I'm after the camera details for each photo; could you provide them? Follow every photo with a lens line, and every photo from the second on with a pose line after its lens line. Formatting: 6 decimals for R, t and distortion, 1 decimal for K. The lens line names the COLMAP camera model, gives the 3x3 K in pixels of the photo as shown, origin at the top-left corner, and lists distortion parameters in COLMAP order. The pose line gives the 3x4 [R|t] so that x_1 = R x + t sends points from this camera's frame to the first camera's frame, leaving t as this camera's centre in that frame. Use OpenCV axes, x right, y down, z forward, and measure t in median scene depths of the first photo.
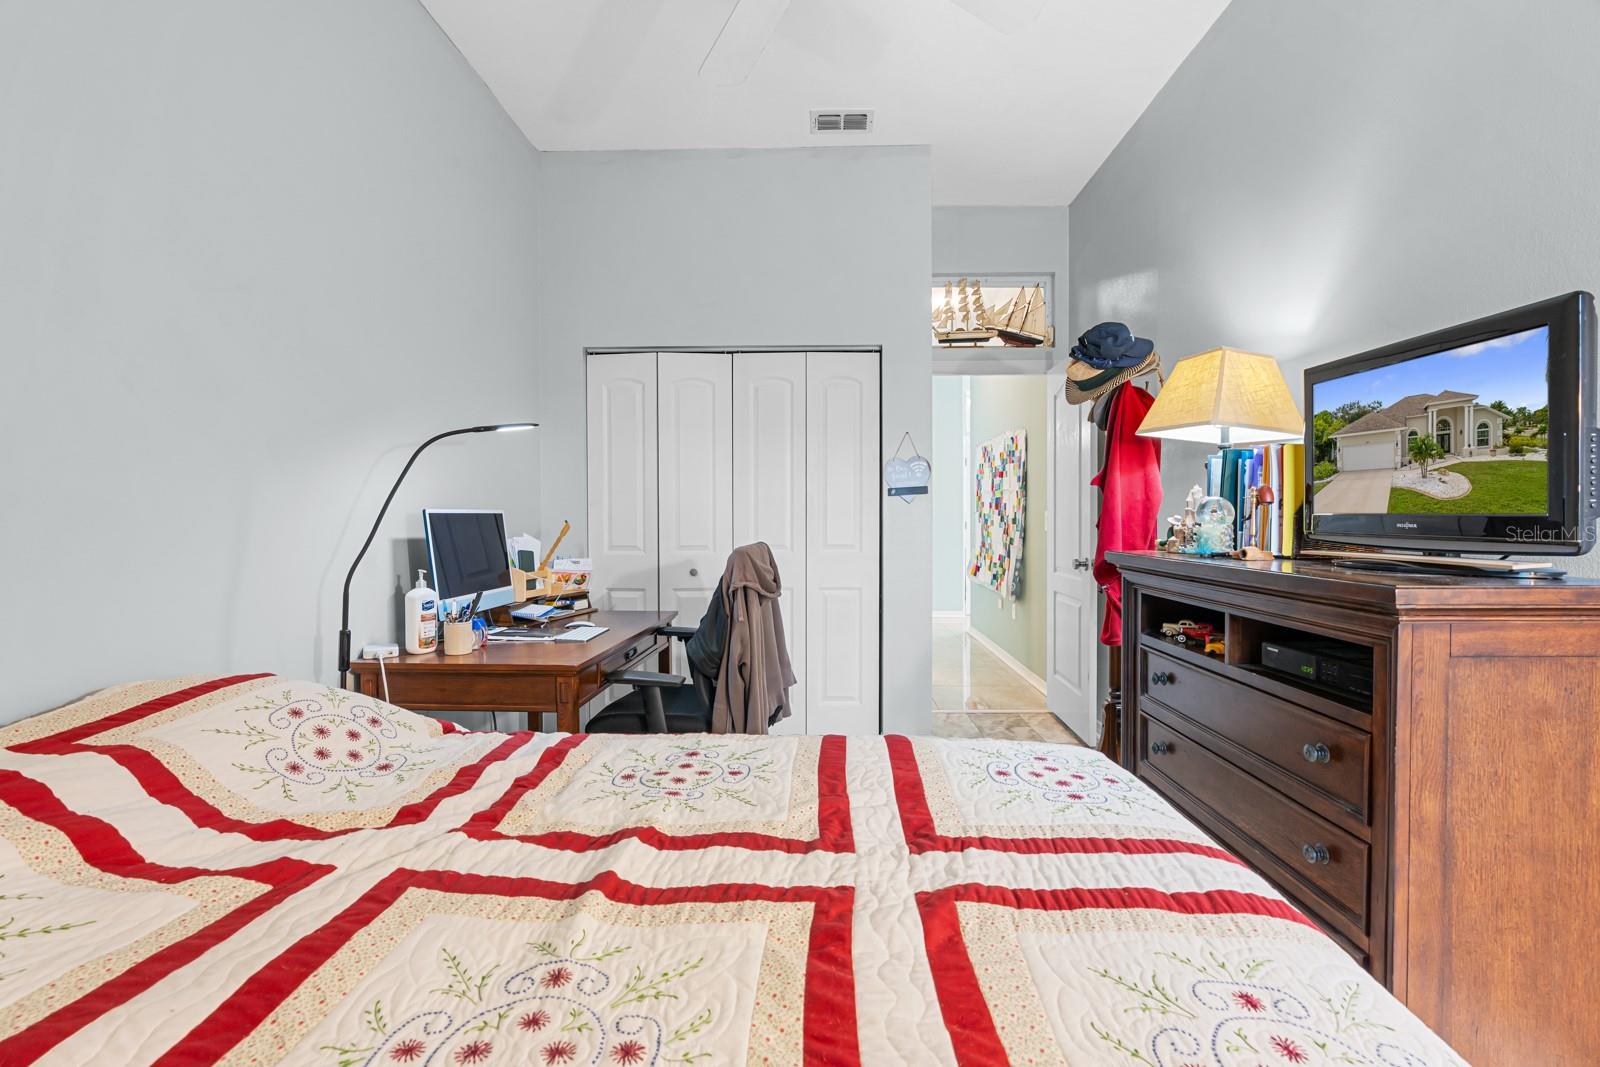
lens RADIAL K [[733.7, 0, 846.6], [0, 733.7, 513.3], [0, 0, 1]] dist [-0.000459, -0.000185]
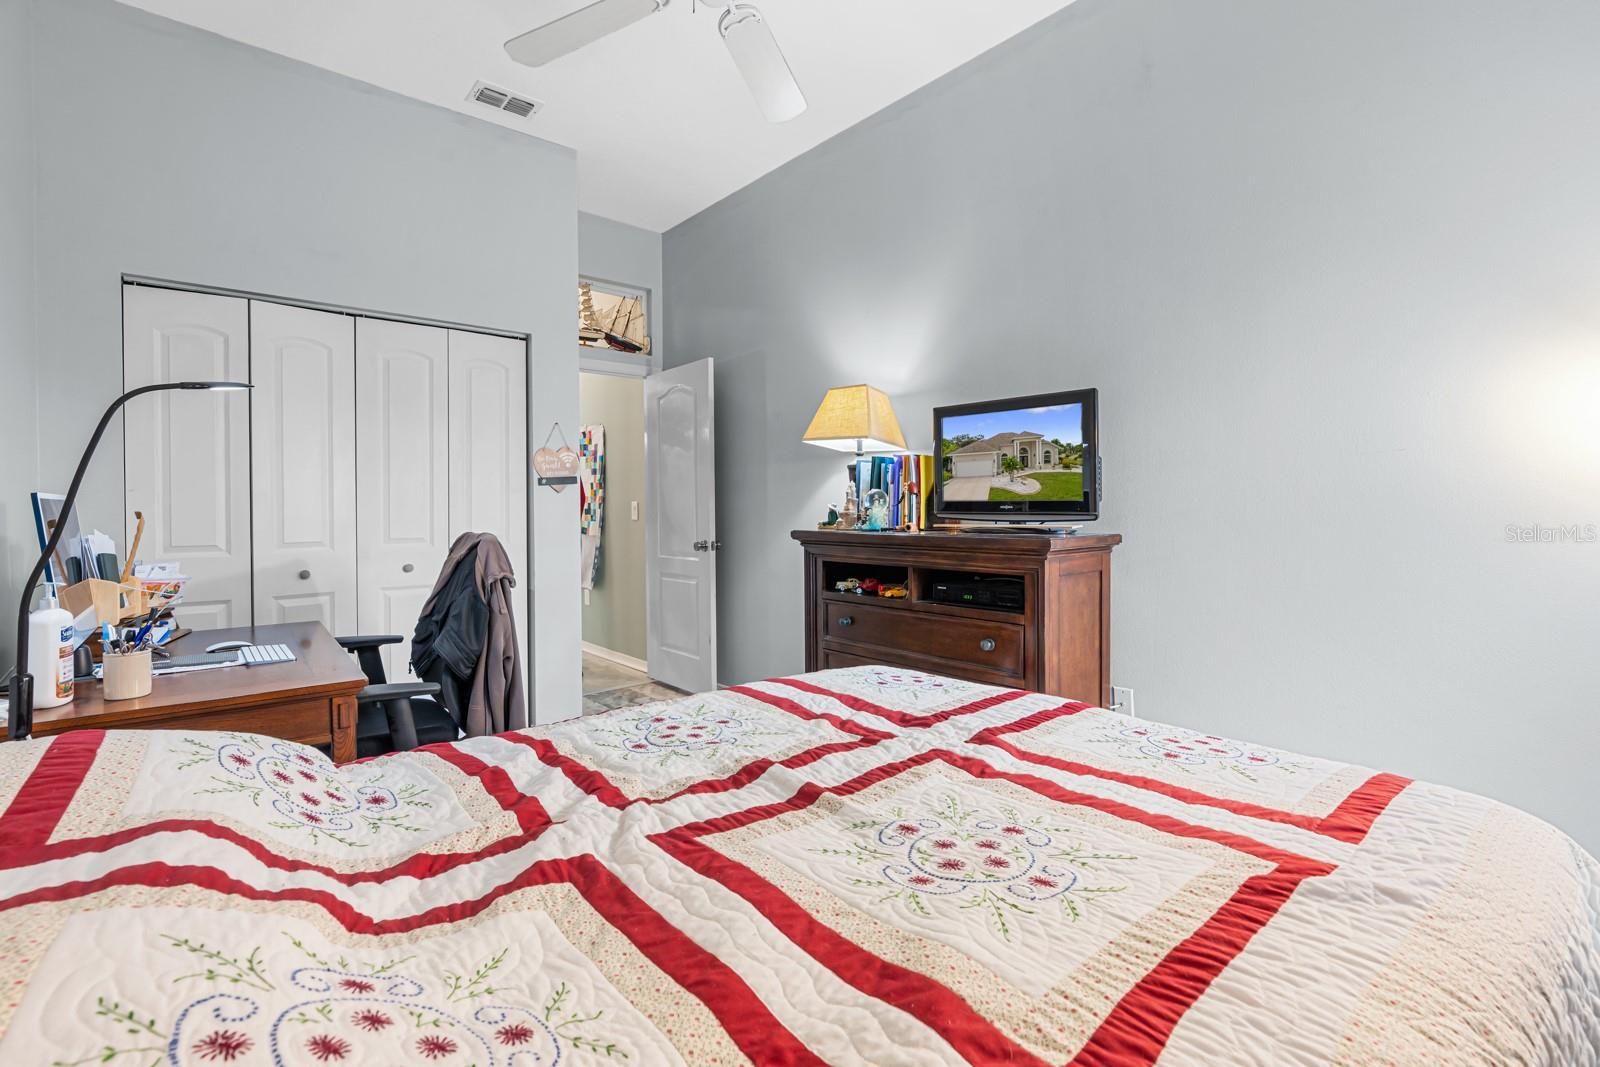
lens RADIAL K [[817.1, 0, 678.4], [0, 817.1, 496.3], [0, 0, 1]] dist [-0.002437, -0.000467]
pose [[0.745501, 0.006860, 0.666469, -0.942151], [0.003587, 0.999891, -0.014303, 0.014227], [-0.666494, 0.013054, 0.745396, 0.071205]]
